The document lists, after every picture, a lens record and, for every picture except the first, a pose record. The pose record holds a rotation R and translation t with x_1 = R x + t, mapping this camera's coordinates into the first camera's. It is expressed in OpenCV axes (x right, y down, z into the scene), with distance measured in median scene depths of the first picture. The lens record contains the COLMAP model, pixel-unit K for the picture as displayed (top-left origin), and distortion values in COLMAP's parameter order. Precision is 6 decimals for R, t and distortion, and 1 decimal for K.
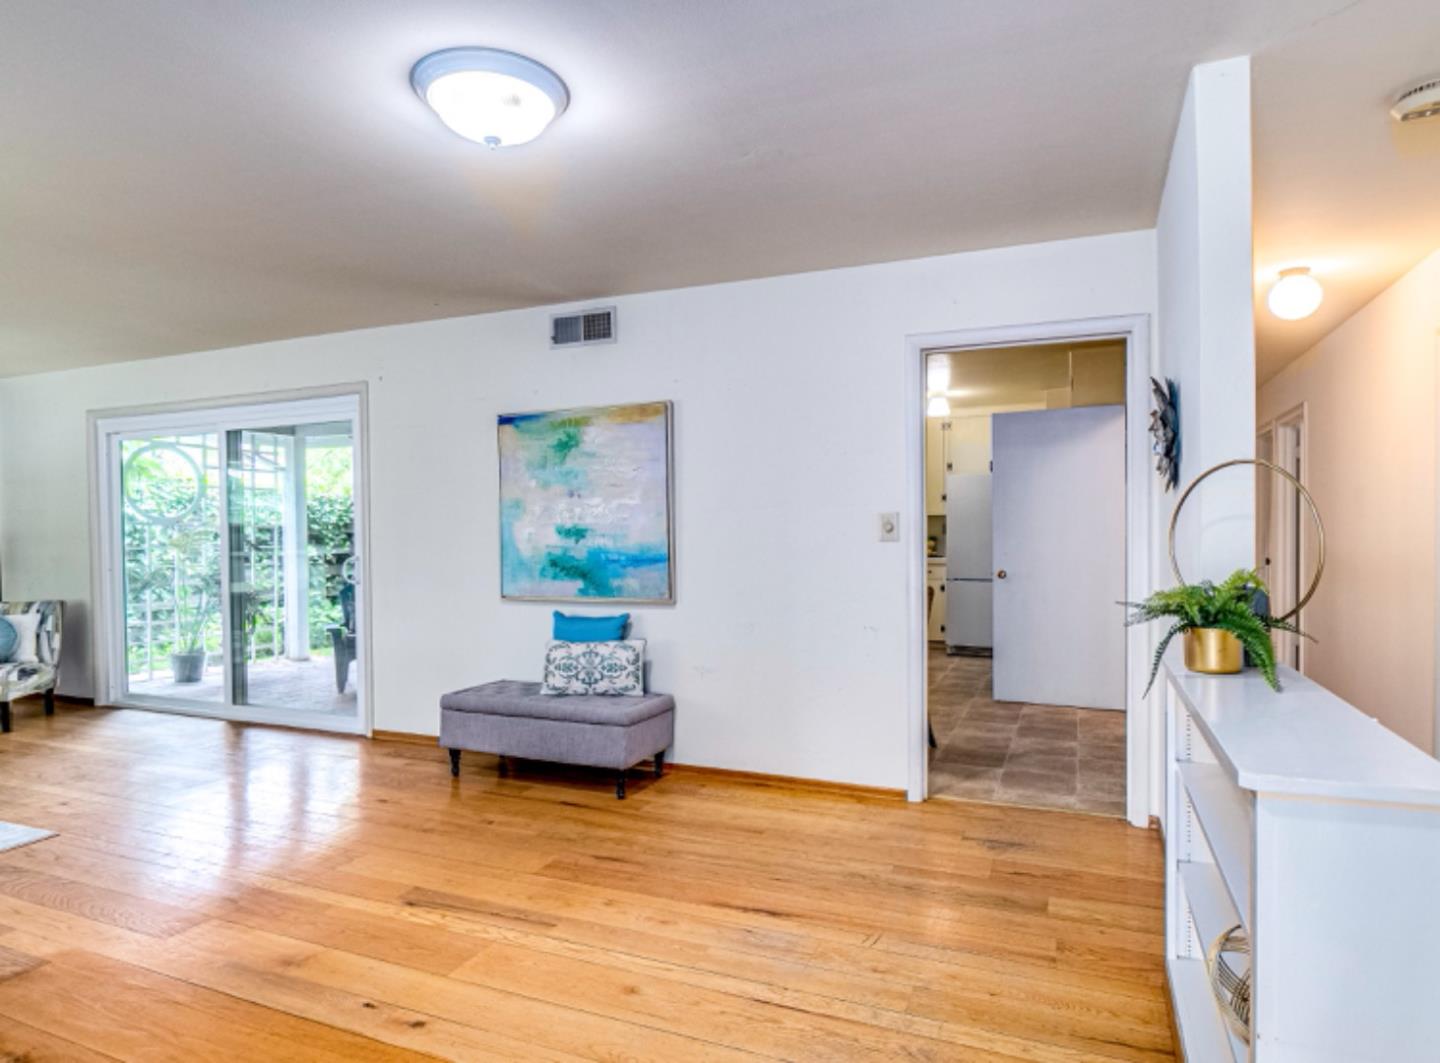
lens RADIAL K [[792.7, 0, 719.6], [0, 792.7, 530.8], [0, 0, 1]] dist [0.006192, 0.000682]
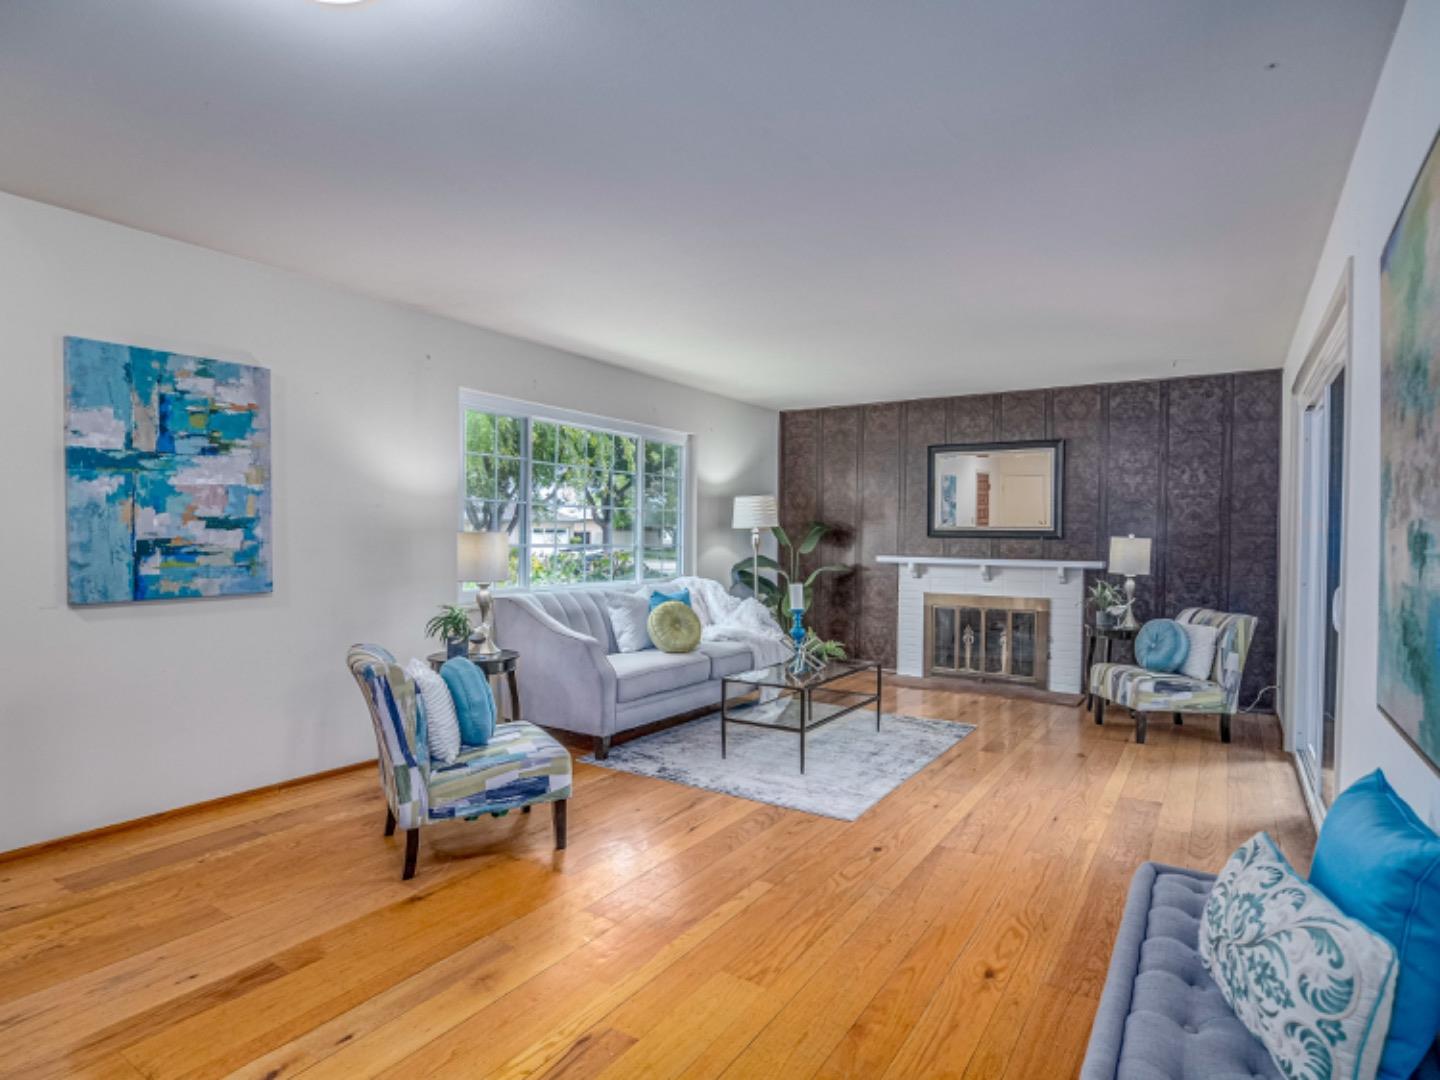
lens RADIAL K [[834.5, 0, 716.8], [0, 834.5, 539.4], [0, 0, 1]] dist [-0.003173, -0.001593]
pose [[-0.180343, 0.013335, -0.983513, 0.212095], [-0.010445, 0.999826, 0.015472, -0.003634], [0.983548, 0.013063, -0.180172, 0.784973]]
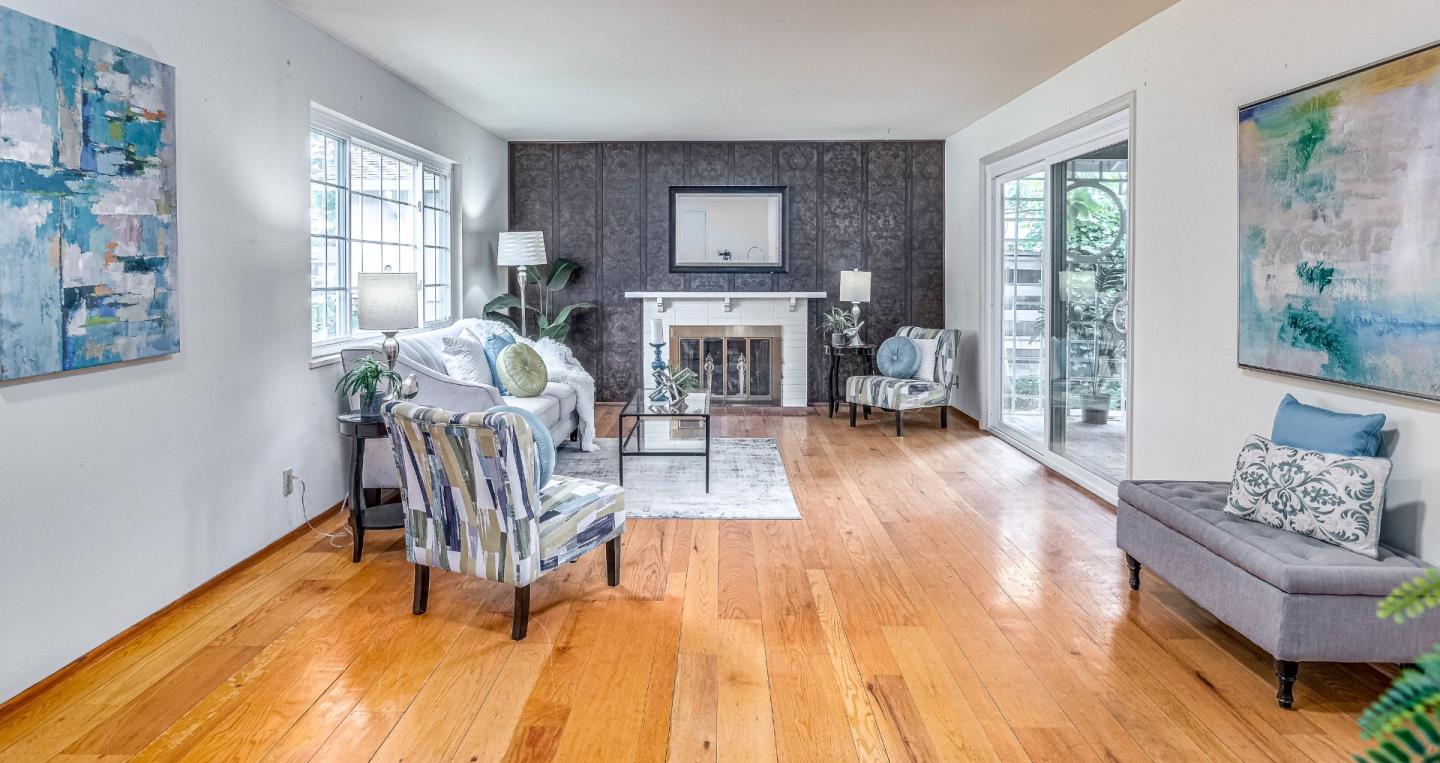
lens RADIAL K [[902.3, 0, 749.1], [0, 902.3, 274.1], [0, 0, 1]] dist [-0.004737, 0.003527]
pose [[0.397544, 0.011158, -0.917515, 0.302506], [-0.004830, 0.999938, 0.010068, -0.003889], [0.917570, 0.000429, 0.397574, 0.291956]]
